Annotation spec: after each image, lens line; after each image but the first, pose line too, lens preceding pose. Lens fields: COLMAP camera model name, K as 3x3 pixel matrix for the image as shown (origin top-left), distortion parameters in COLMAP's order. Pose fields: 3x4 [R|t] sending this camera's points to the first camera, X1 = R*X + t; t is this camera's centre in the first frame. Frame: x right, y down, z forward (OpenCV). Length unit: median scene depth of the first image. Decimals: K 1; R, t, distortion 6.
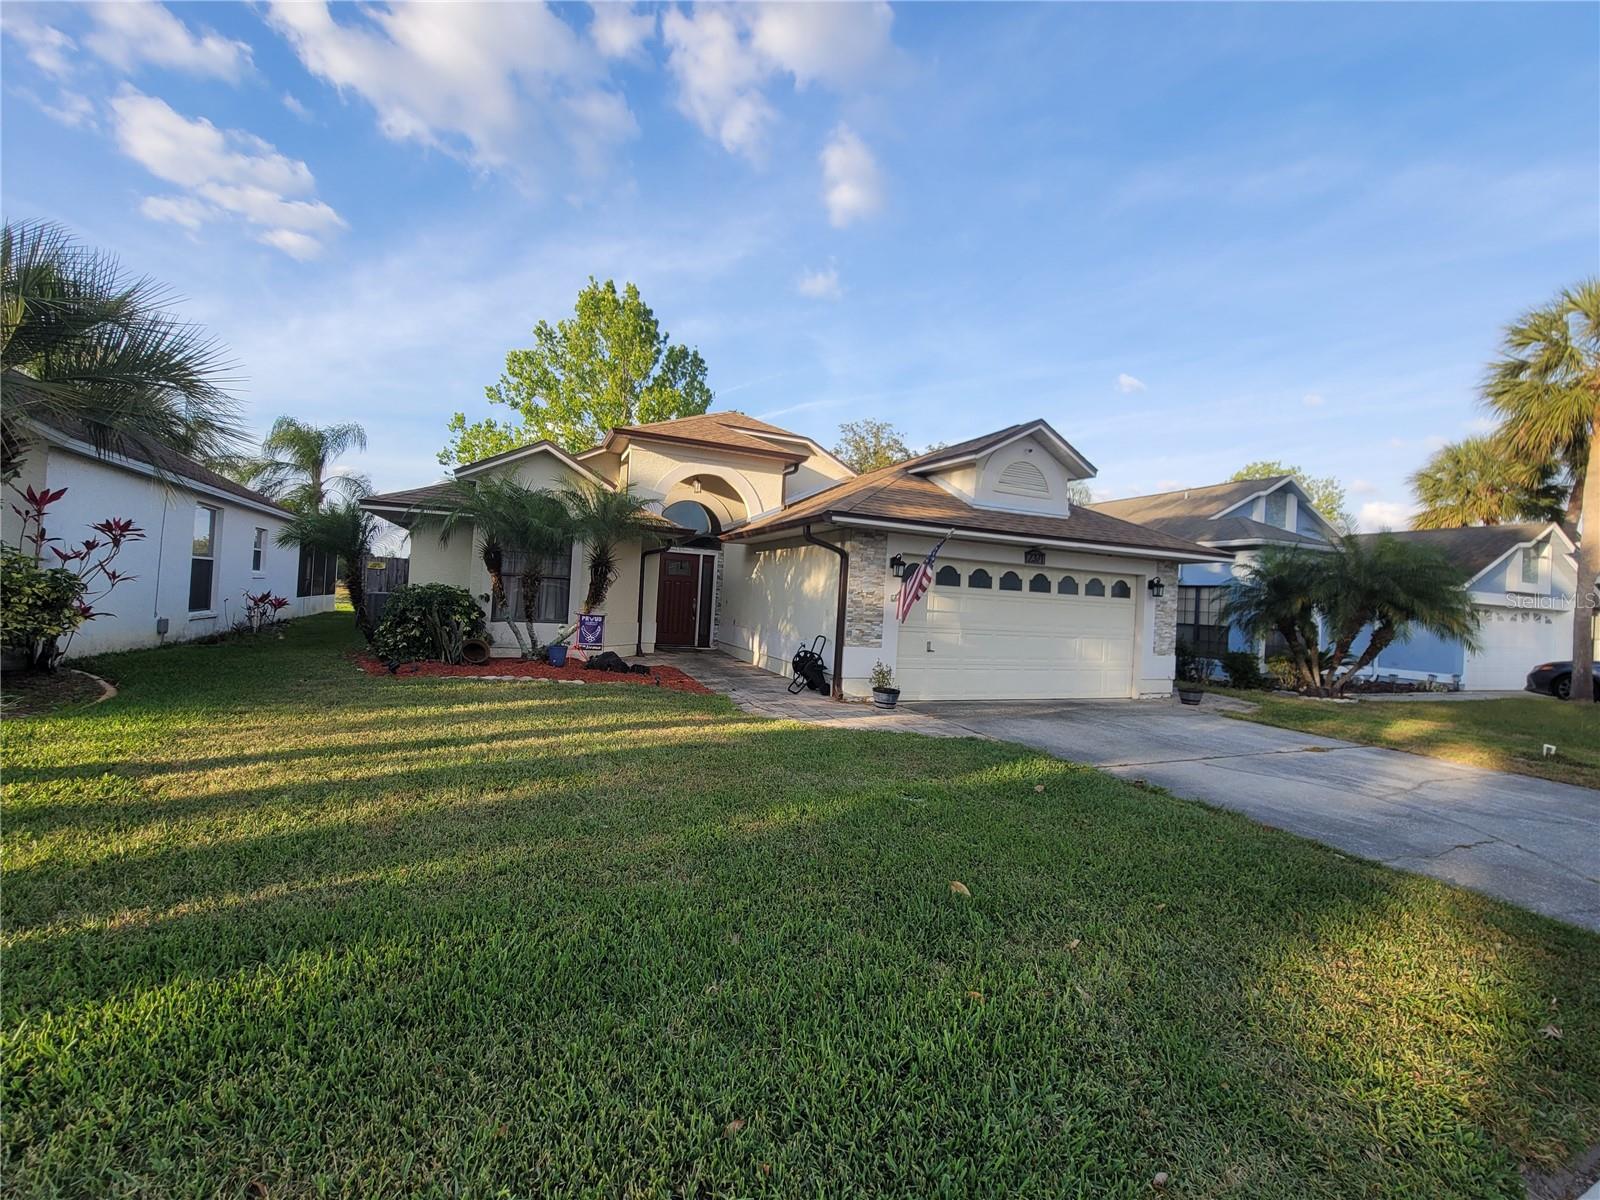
lens RADIAL K [[655.9, 0, 800.0], [0, 655.9, 587.9], [0, 0, 1]] dist [-0.003745, -0.000161]
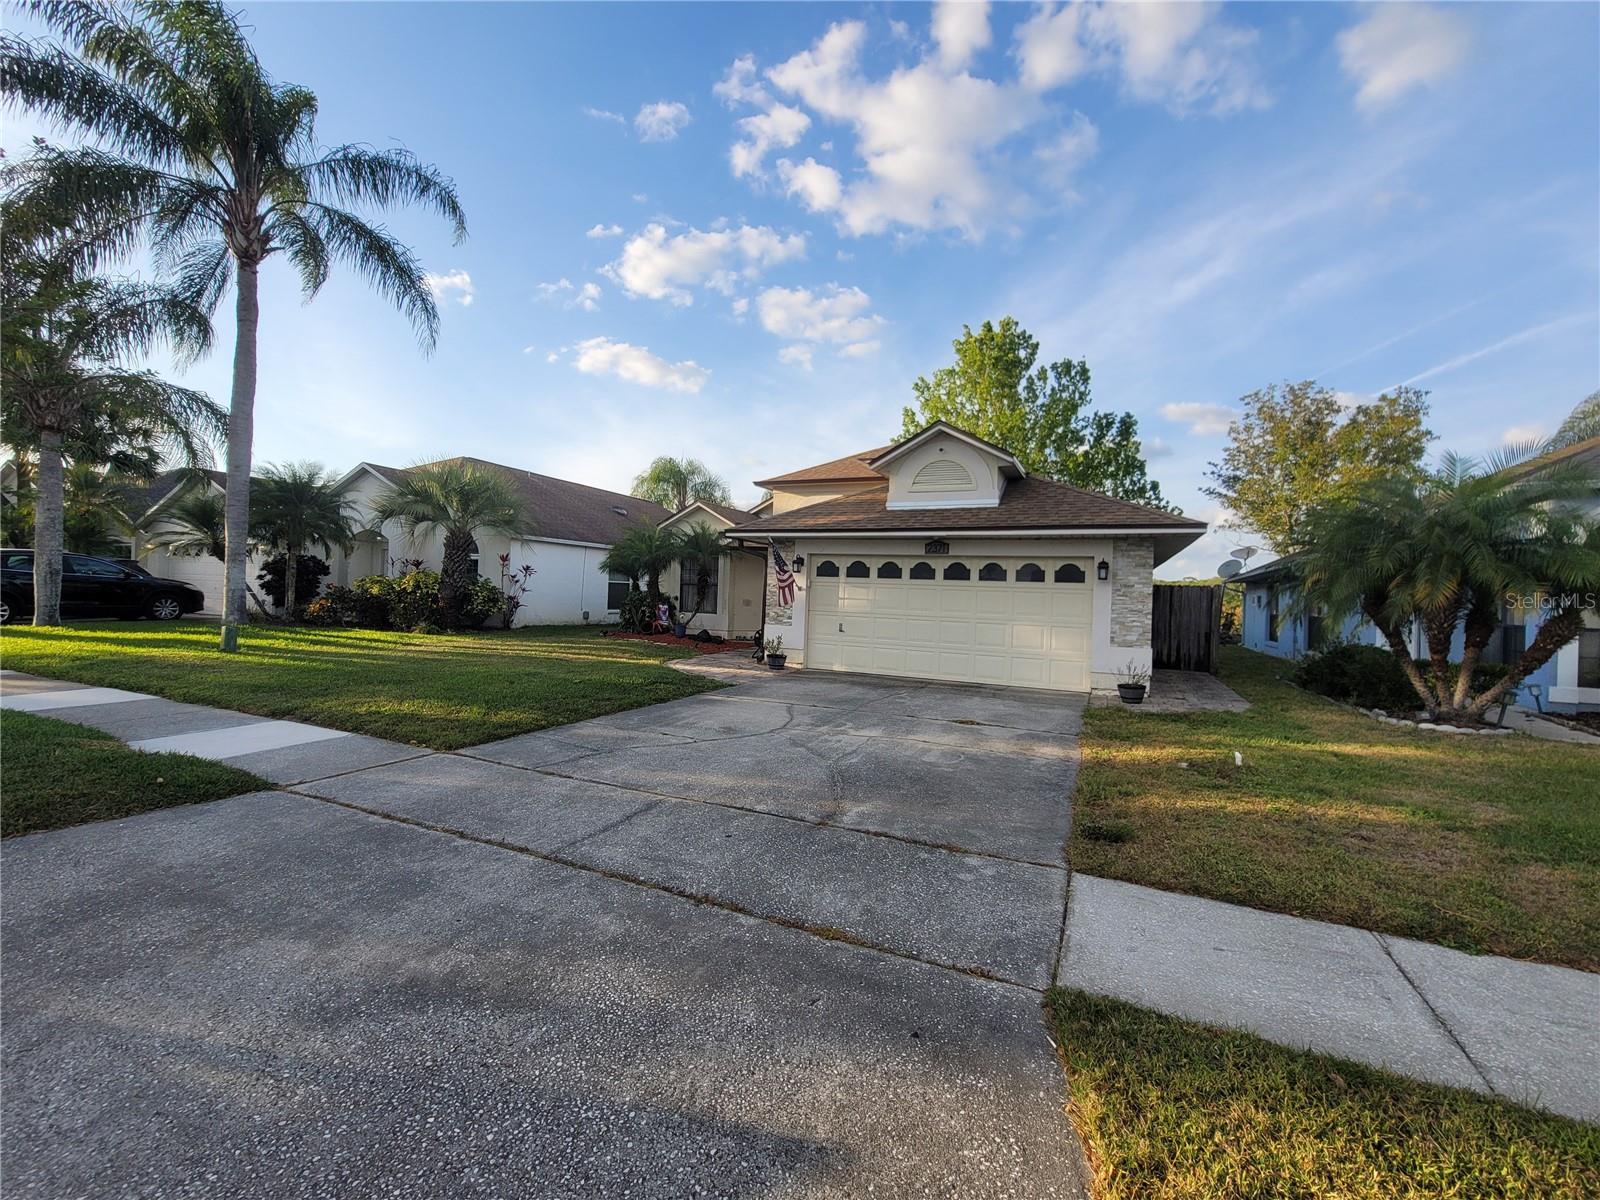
lens RADIAL K [[655.9, 0, 800.0], [0, 655.9, 587.9], [0, 0, 1]] dist [-0.003745, -0.000161]
pose [[0.679829, -0.034592, -0.732555, 0.957223], [0.011488, 0.999267, -0.036525, 0.054095], [0.733281, 0.016415, 0.679728, 0.095343]]
